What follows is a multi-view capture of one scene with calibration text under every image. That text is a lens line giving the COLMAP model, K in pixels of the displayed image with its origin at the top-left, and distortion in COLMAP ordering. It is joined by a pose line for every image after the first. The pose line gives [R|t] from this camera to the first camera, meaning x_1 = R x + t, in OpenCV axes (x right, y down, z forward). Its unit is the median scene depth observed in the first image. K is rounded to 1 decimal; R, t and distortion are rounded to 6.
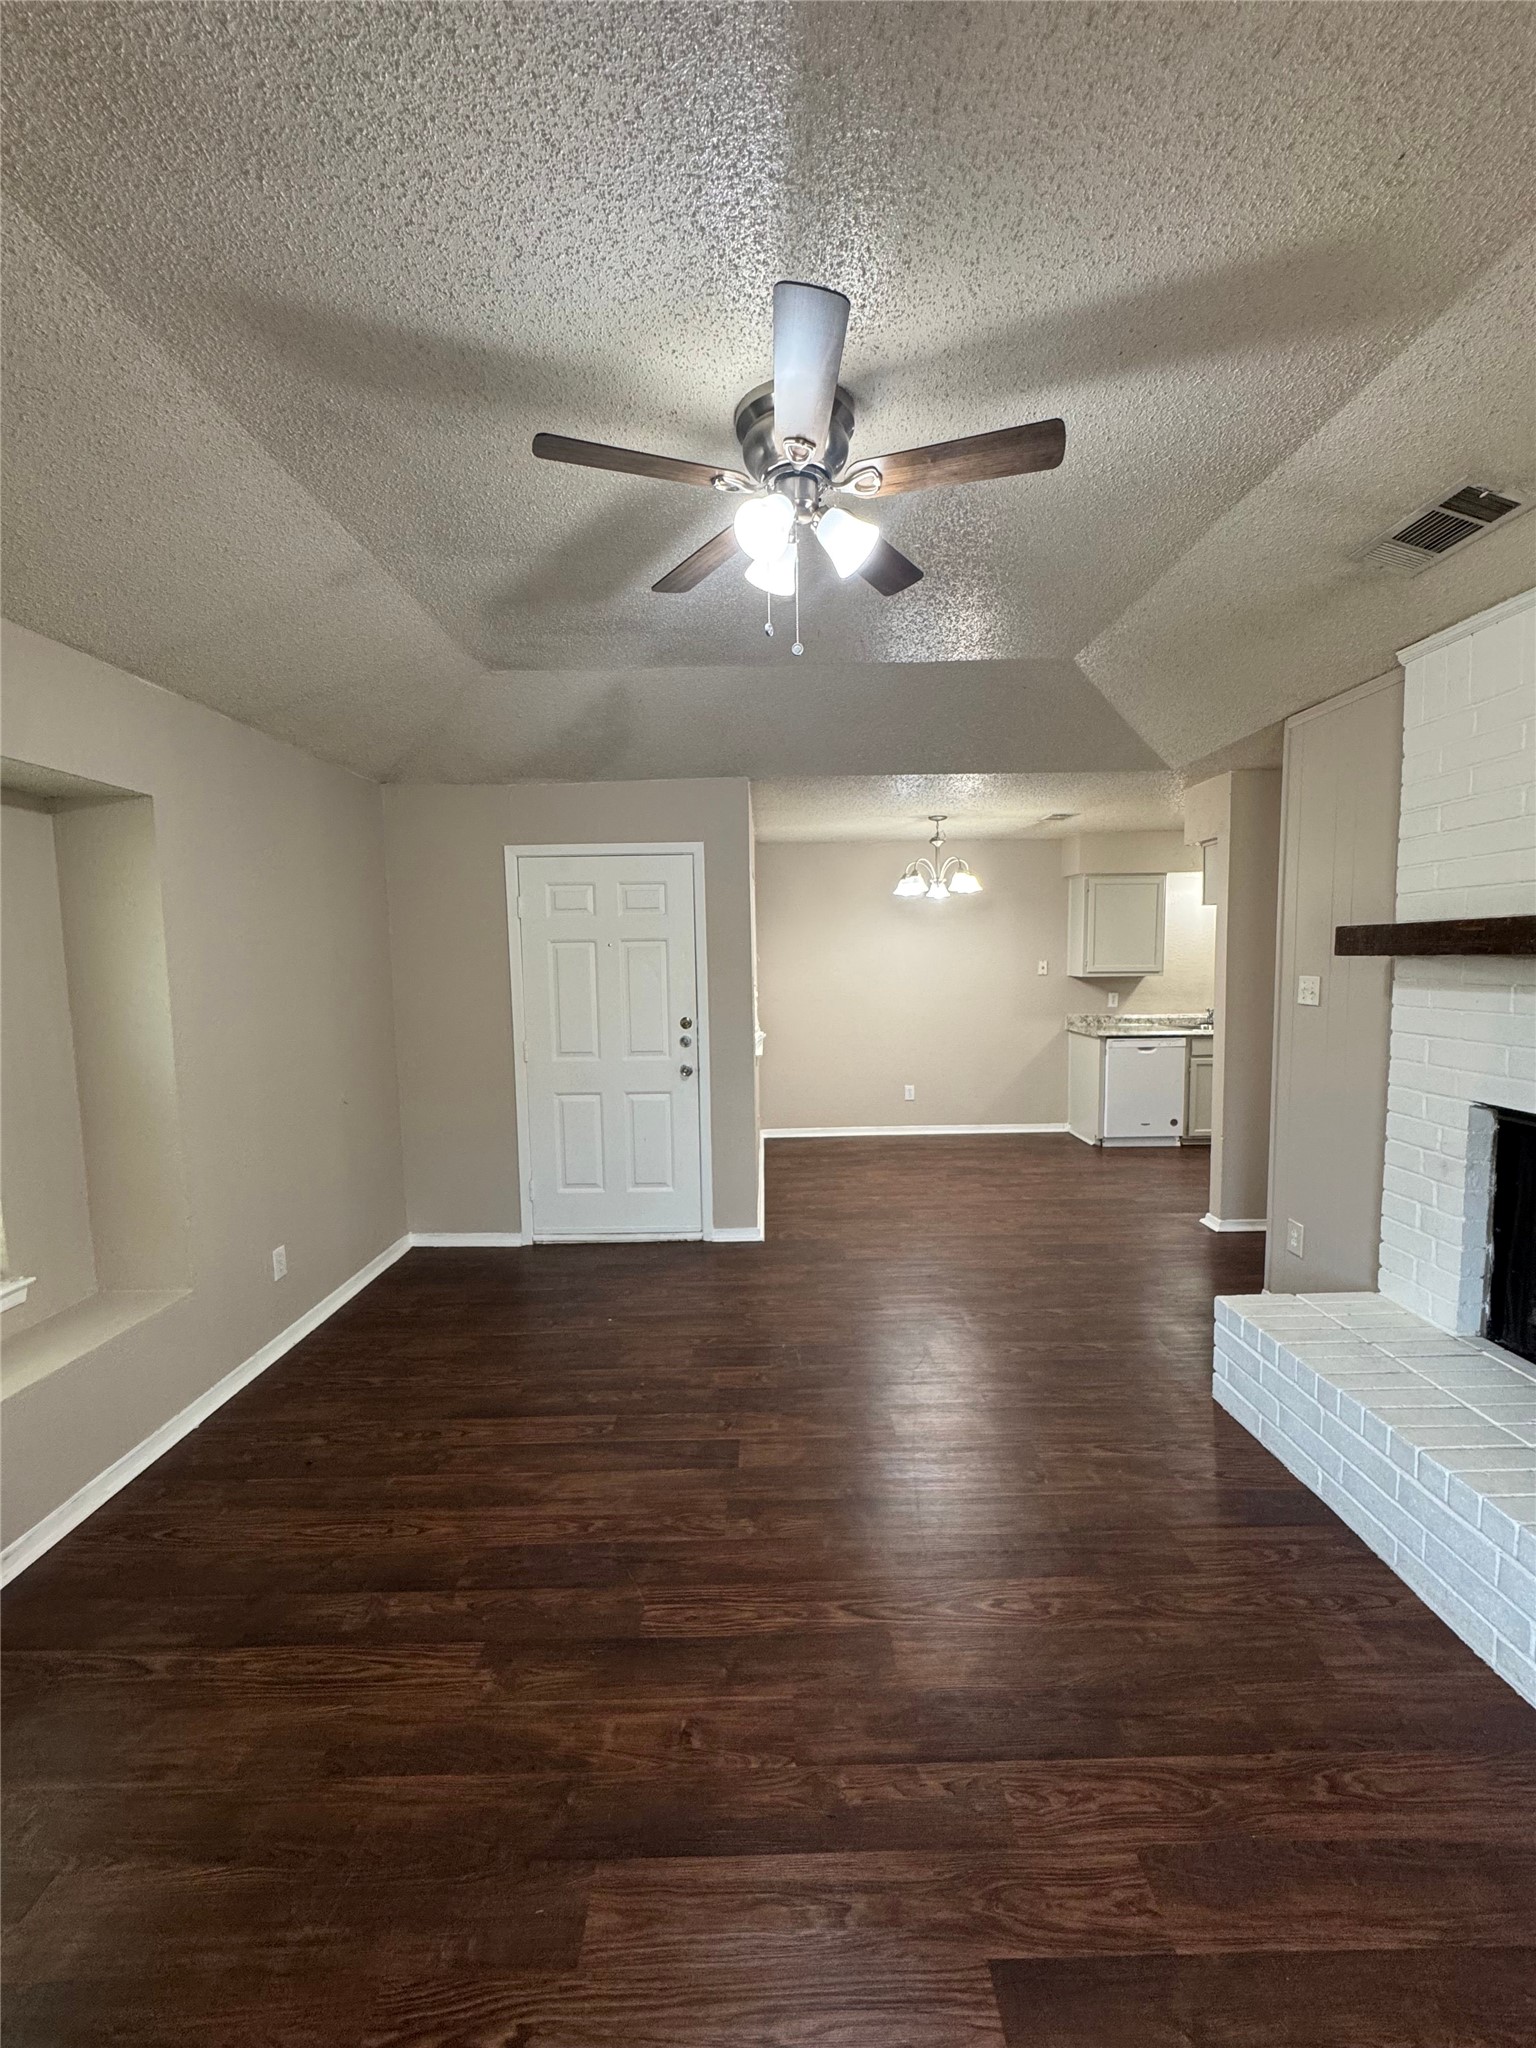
lens RADIAL K [[806.3, 0, 760.4], [0, 806.3, 1024.6], [0, 0, 1]] dist [-0.003584, -0.000057]
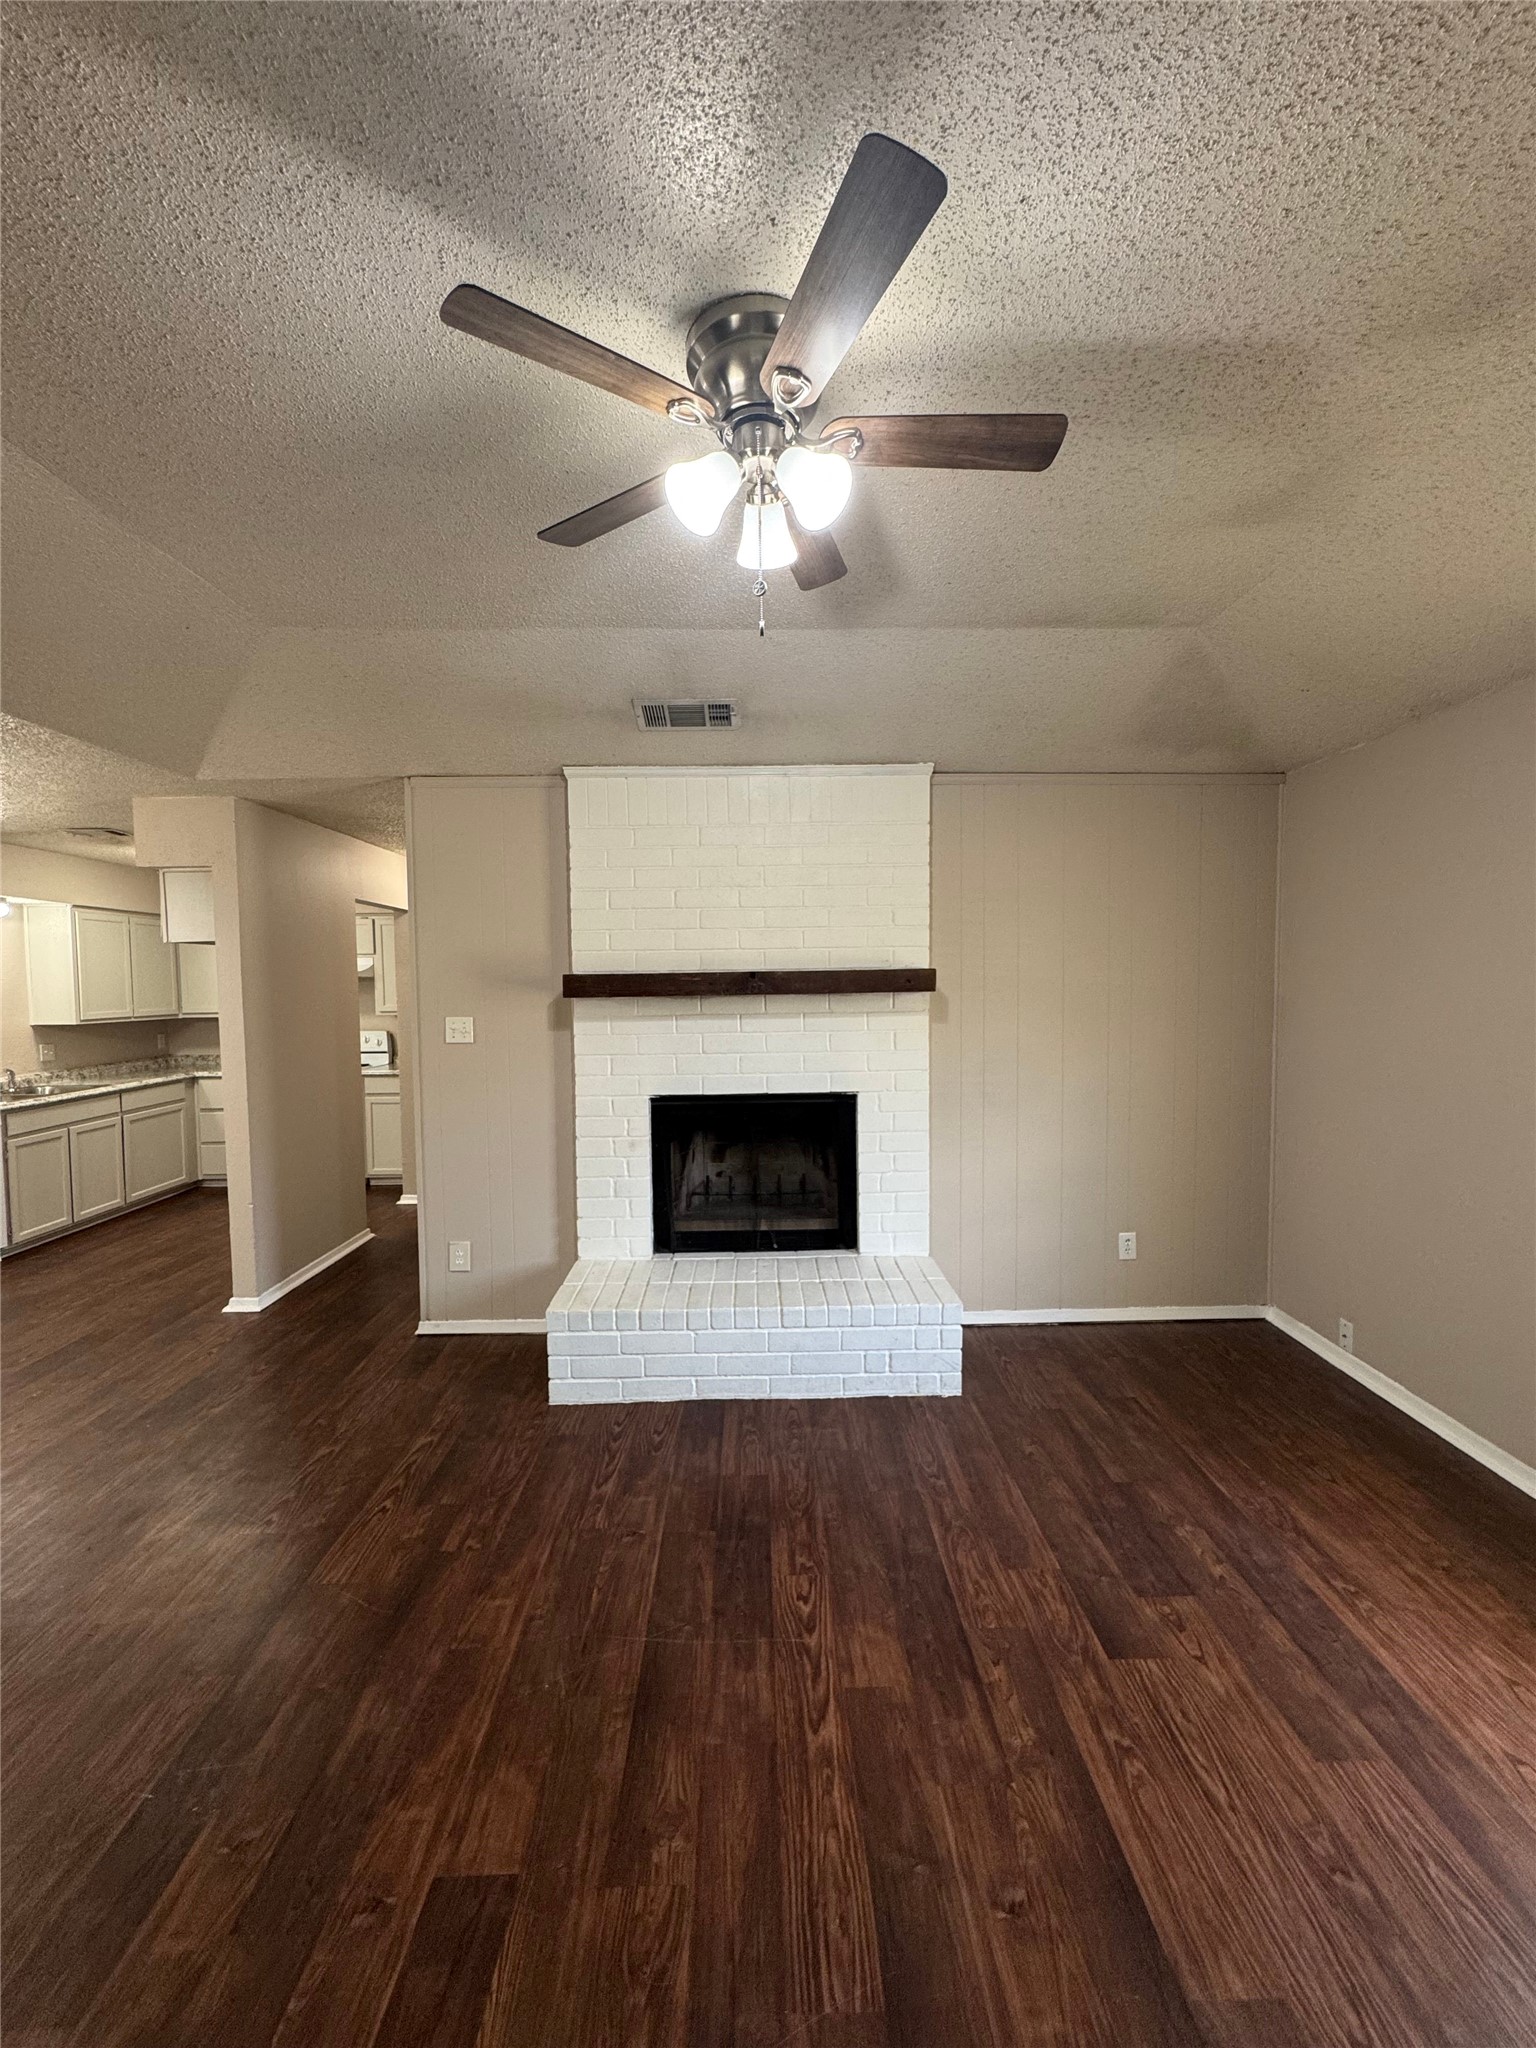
lens RADIAL K [[818.5, 0, 768.0], [0, 818.5, 1024.0], [0, 0, 1]] dist [-0.004686, 0.000385]
pose [[-0.008316, -0.036587, 0.999296, -0.491222], [0.097418, 0.994547, 0.037224, -0.055035], [-0.995209, 0.097659, -0.004706, 0.629000]]
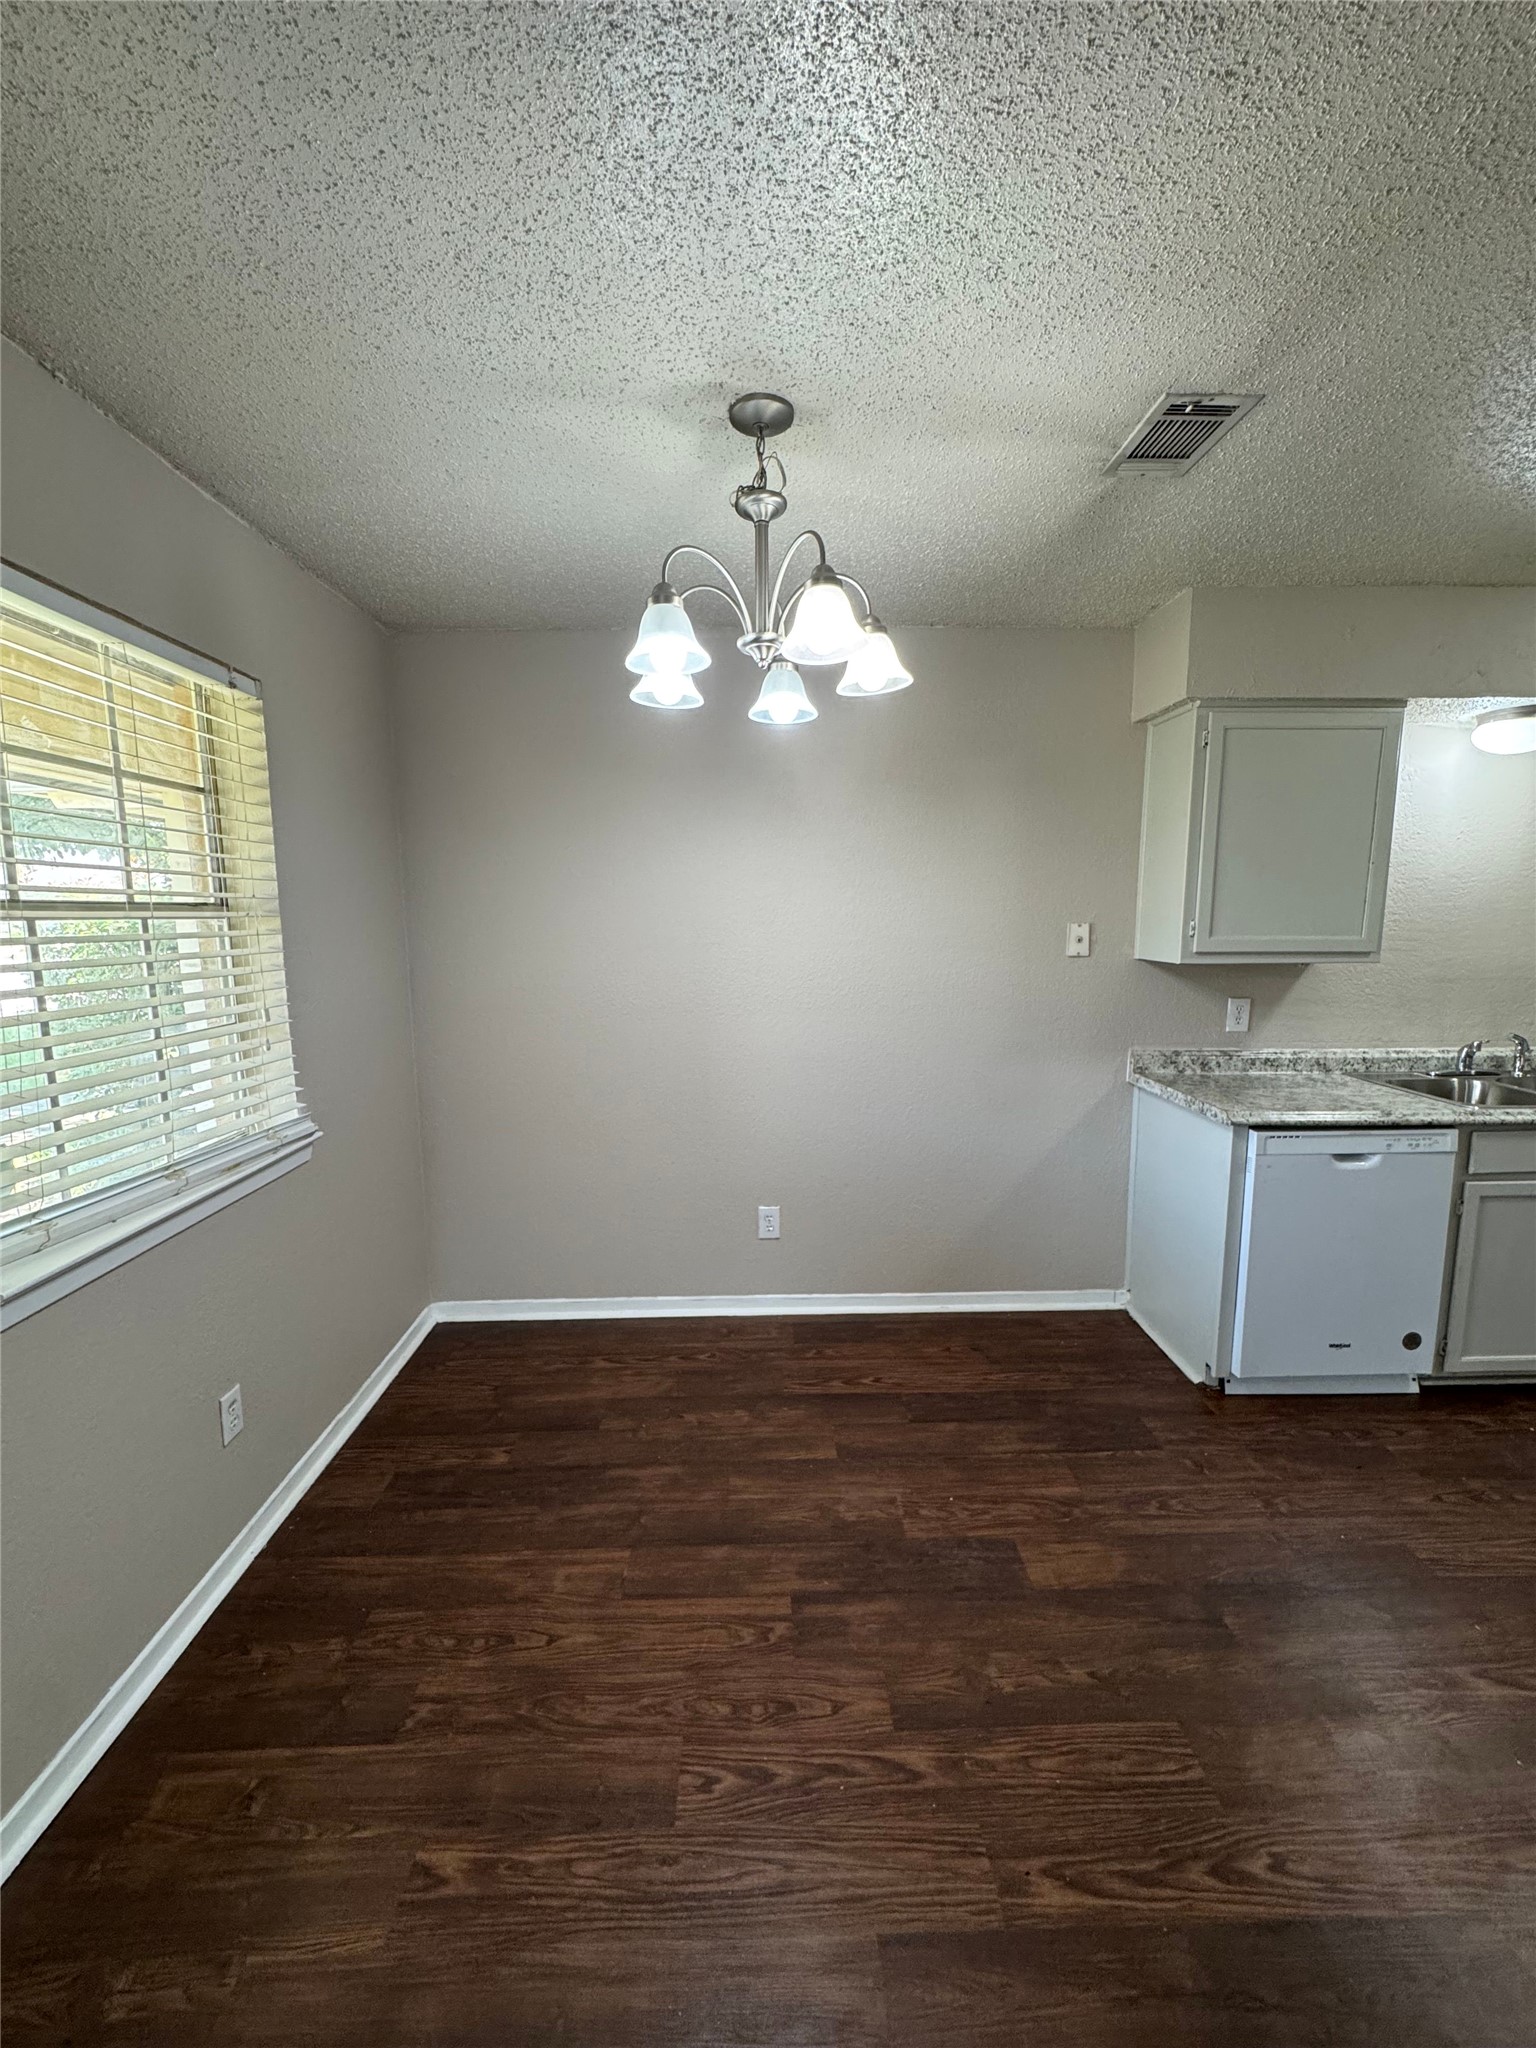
lens RADIAL K [[818.5, 0, 768.0], [0, 818.5, 1024.0], [0, 0, 1]] dist [-0.004686, 0.000385]
pose [[0.999707, 0.006090, 0.023410, 0.416966], [-0.007179, 0.998882, 0.046723, -0.105898], [-0.023099, -0.046877, 0.998634, 1.349491]]
